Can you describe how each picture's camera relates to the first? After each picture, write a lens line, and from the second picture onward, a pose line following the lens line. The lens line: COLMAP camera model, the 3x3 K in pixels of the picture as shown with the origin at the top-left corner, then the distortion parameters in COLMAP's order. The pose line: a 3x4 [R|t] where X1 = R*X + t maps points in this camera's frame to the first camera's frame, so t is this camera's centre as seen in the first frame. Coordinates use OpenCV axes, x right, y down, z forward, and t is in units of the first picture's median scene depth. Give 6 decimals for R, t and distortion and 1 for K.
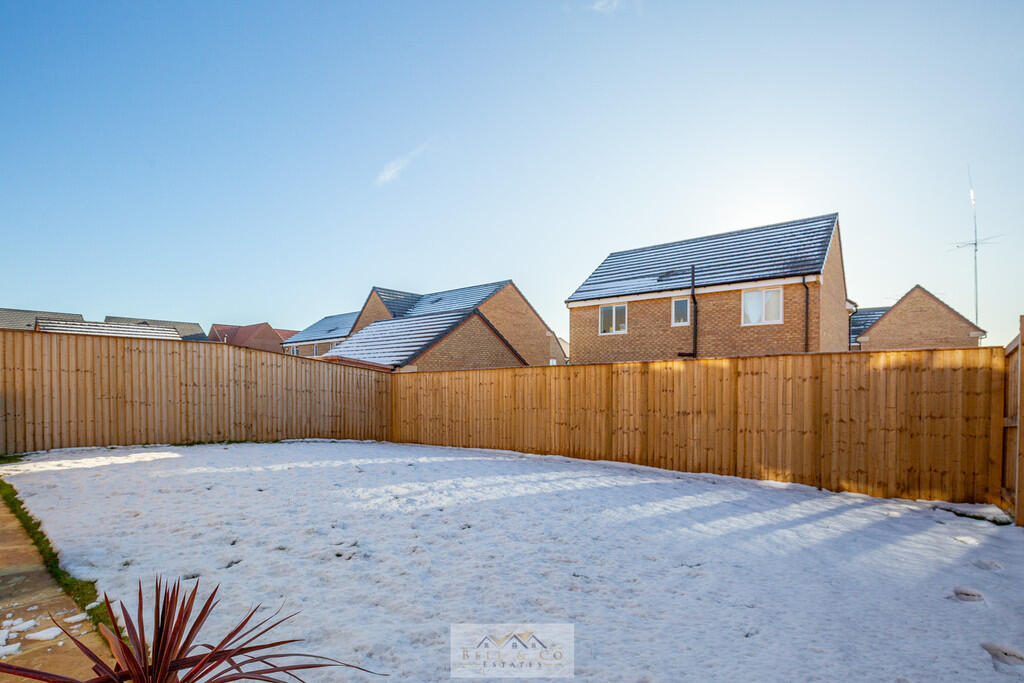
lens RADIAL K [[500.3, 0, 490.7], [0, 500.3, 381.1], [0, 0, 1]] dist [-0.024965, 0.001570]
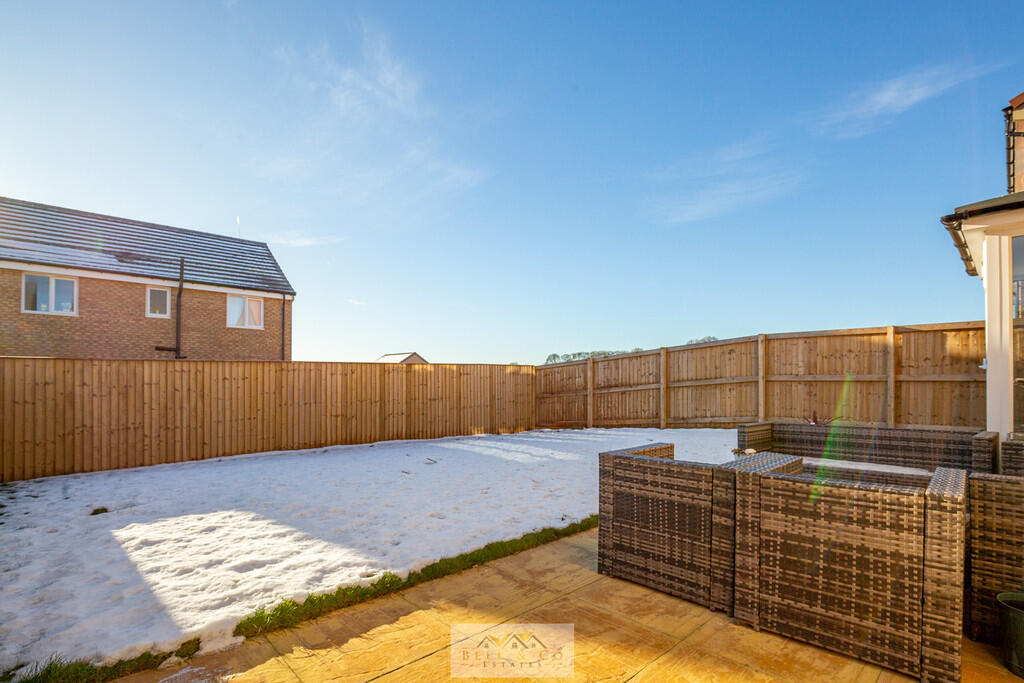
lens RADIAL K [[500.3, 0, 490.7], [0, 500.3, 381.1], [0, 0, 1]] dist [-0.024965, 0.001570]
pose [[0.138941, 0.003734, 0.990294, -0.509732], [-0.007427, 0.999969, -0.002729, 0.005822], [-0.990273, -0.006976, 0.138964, 0.297611]]
